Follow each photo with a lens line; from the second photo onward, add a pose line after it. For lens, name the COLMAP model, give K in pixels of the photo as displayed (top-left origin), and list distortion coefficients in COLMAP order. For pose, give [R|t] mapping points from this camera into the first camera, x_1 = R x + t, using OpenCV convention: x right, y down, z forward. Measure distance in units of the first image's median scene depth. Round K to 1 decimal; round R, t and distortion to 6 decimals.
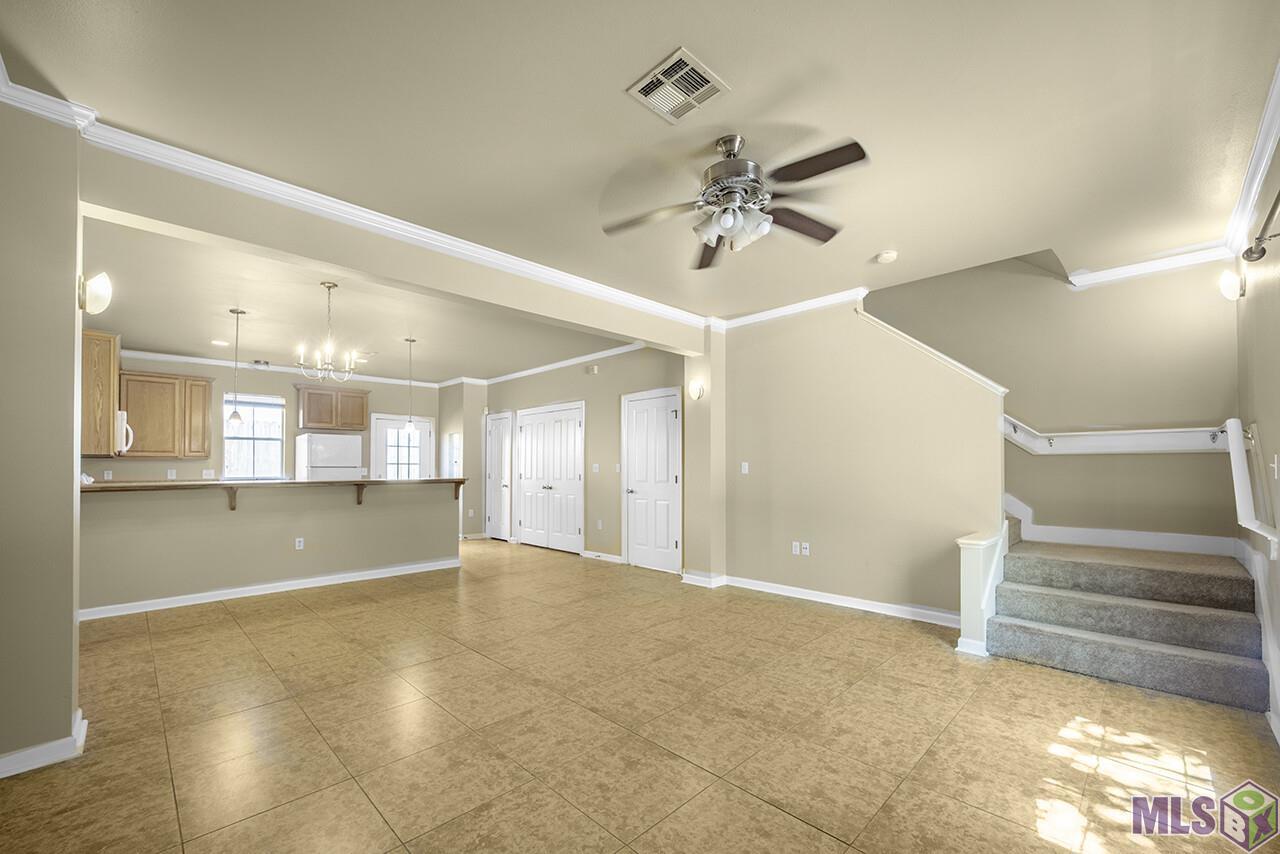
lens RADIAL K [[518.9, 0, 638.9], [0, 518.9, 443.4], [0, 0, 1]] dist [-0.016544, 0.000089]
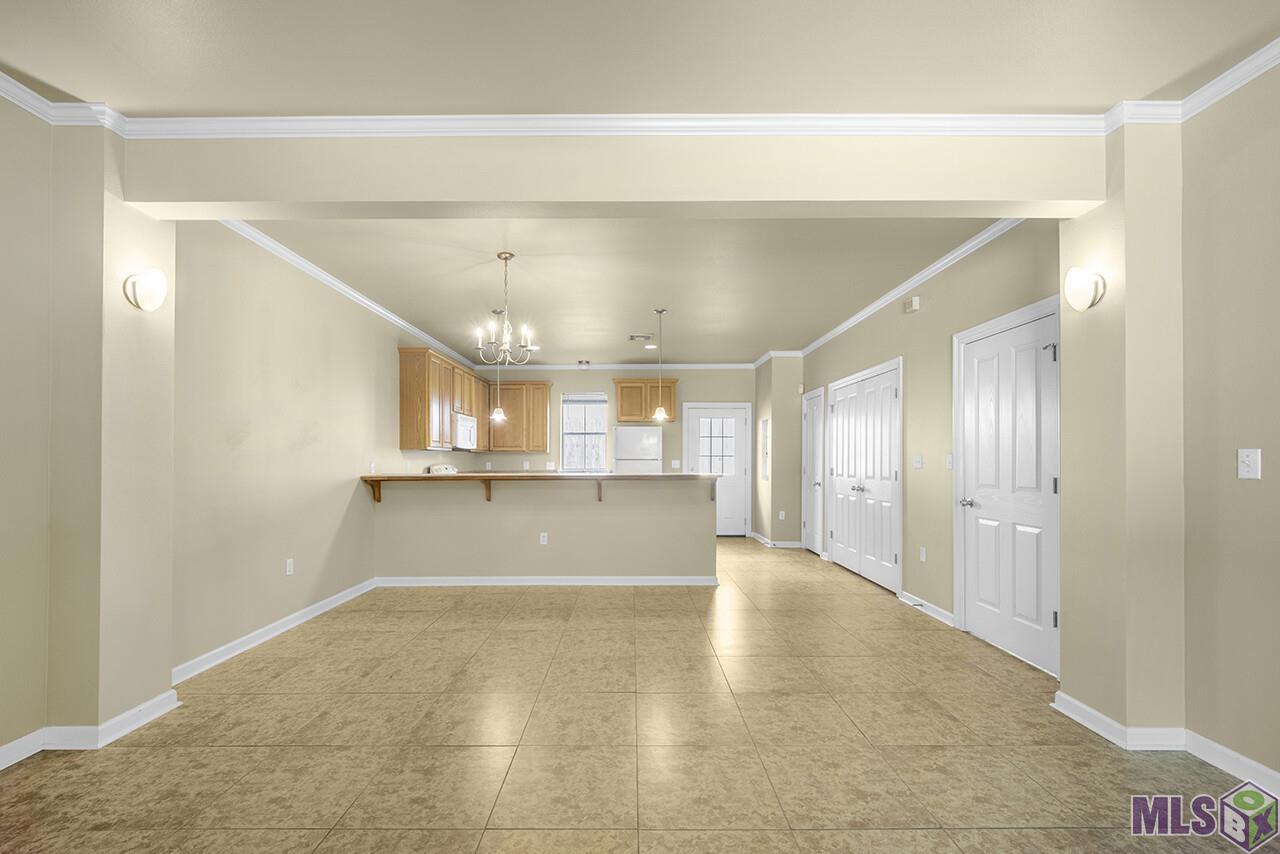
lens RADIAL K [[520.4, 0, 633.4], [0, 520.4, 448.2], [0, 0, 1]] dist [-0.006750, -0.000072]
pose [[0.705806, -0.013973, -0.708267, 0.121280], [0.031860, 0.999420, 0.012033, 0.013681], [0.707688, -0.031058, 0.705842, 0.333240]]
